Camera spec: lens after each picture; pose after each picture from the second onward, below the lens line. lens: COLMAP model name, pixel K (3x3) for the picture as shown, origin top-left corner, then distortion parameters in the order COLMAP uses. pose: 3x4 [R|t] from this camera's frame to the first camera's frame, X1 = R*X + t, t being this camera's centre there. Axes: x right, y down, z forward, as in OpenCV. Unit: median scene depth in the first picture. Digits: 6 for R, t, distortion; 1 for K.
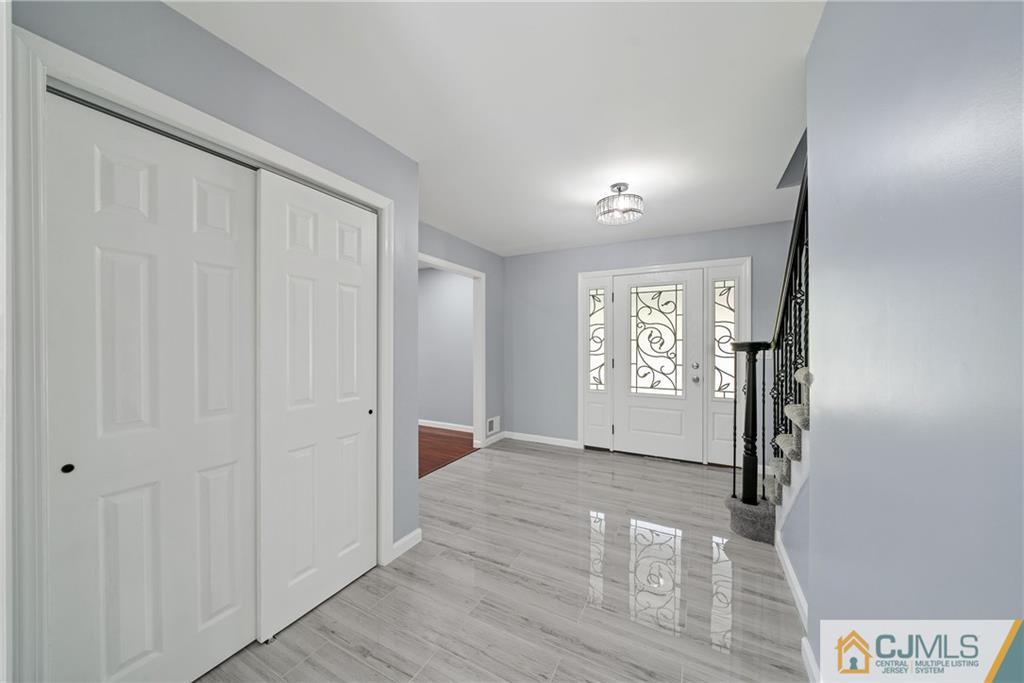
lens RADIAL K [[357.4, 0, 507.5], [0, 357.4, 337.5], [0, 0, 1]] dist [-0.002816, 0.000080]
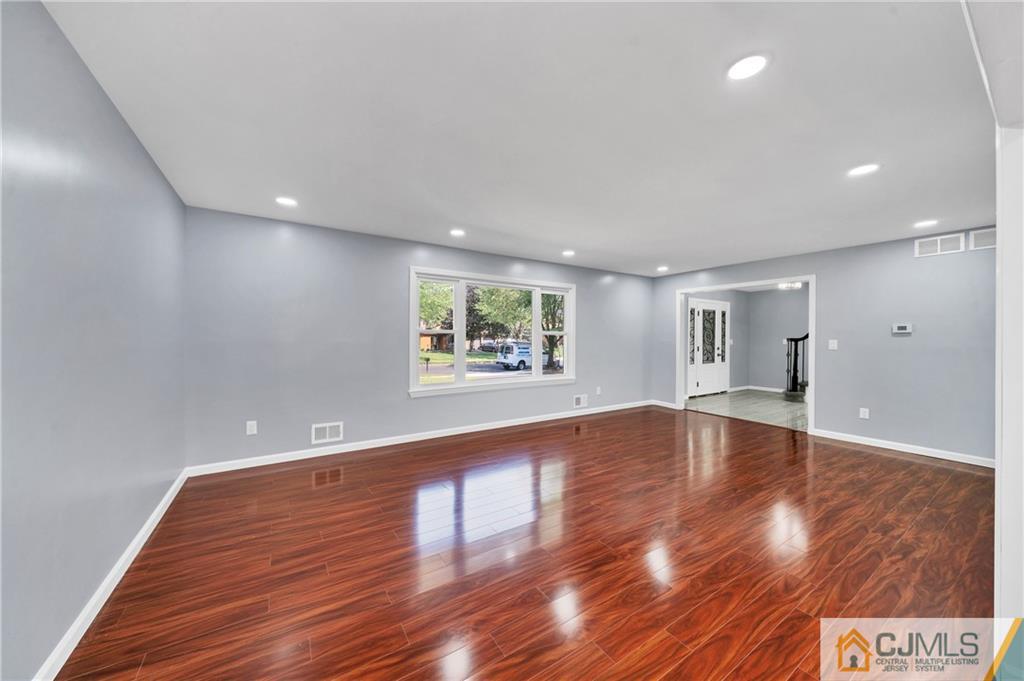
lens RADIAL K [[357.4, 0, 507.5], [0, 357.4, 336.5], [0, 0, 1]] dist [-0.002816, 0.000080]
pose [[0.480345, 0.000116, 0.877080, -1.902650], [-0.016846, 0.999817, 0.009094, 0.007822], [-0.876918, -0.019144, 0.480258, 1.031811]]
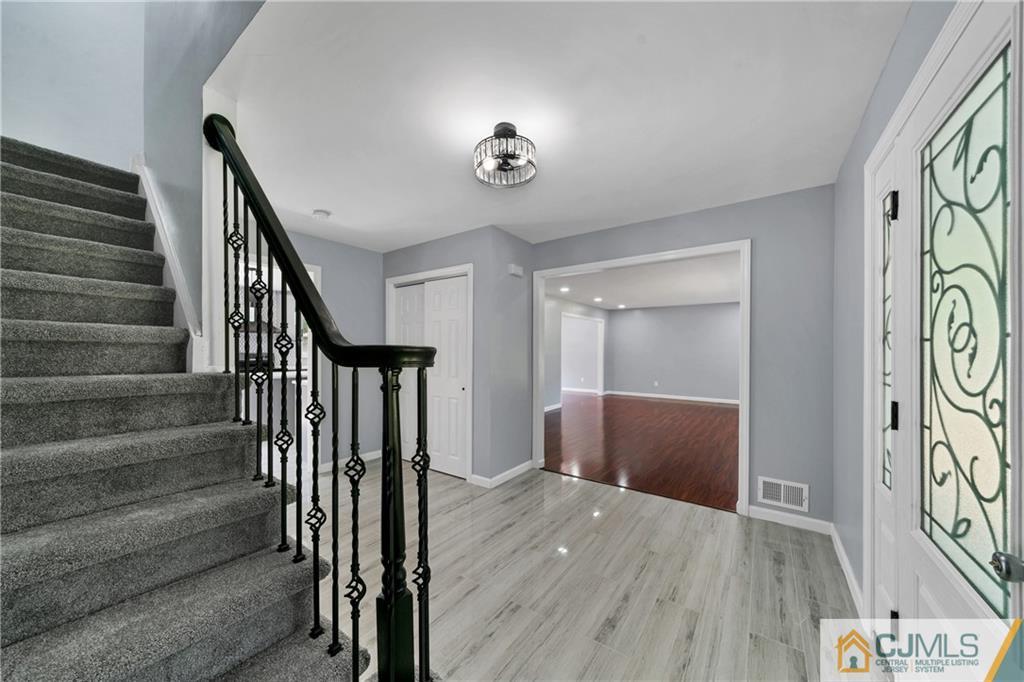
lens RADIAL K [[354.6, 0, 506.9], [0, 354.6, 343.7], [0, 0, 1]] dist [-0.002638, -0.000103]
pose [[-0.126458, -0.019285, -0.991784, 0.685506], [0.011881, 0.999710, -0.020954, 0.012117], [0.991901, -0.014434, -0.126192, 0.738381]]
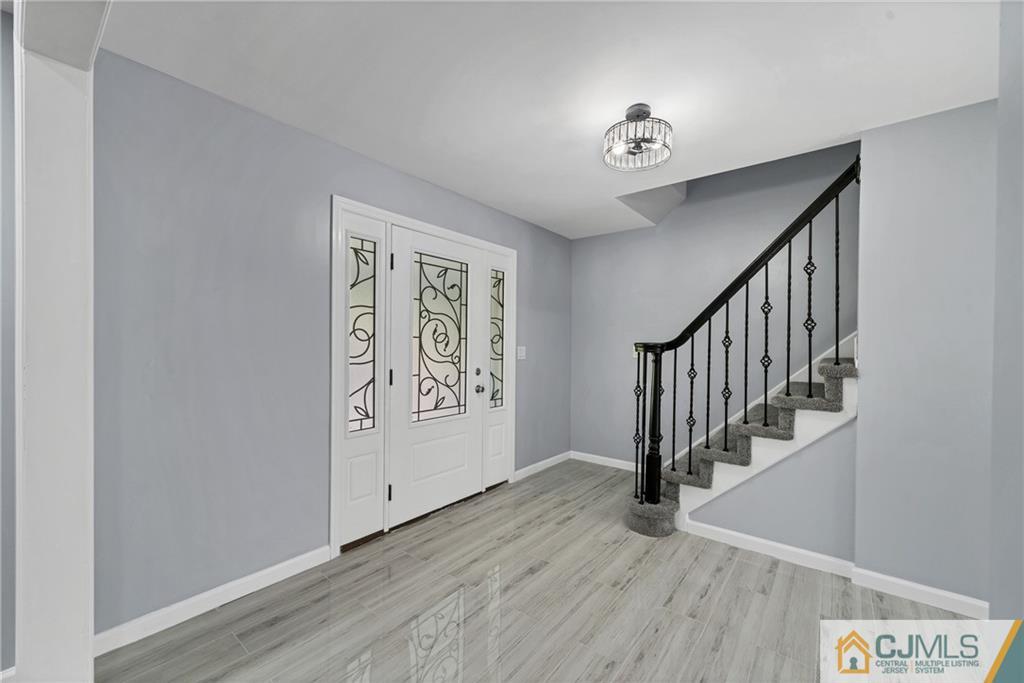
lens RADIAL K [[403.6, 0, 501.2], [0, 403.6, 346.9], [0, 0, 1]] dist [-0.009129, -0.000033]
pose [[0.192395, -0.004646, 0.981306, -0.319652], [-0.021575, 0.999727, 0.008963, 0.014811], [-0.981080, -0.022896, 0.192243, 0.742678]]
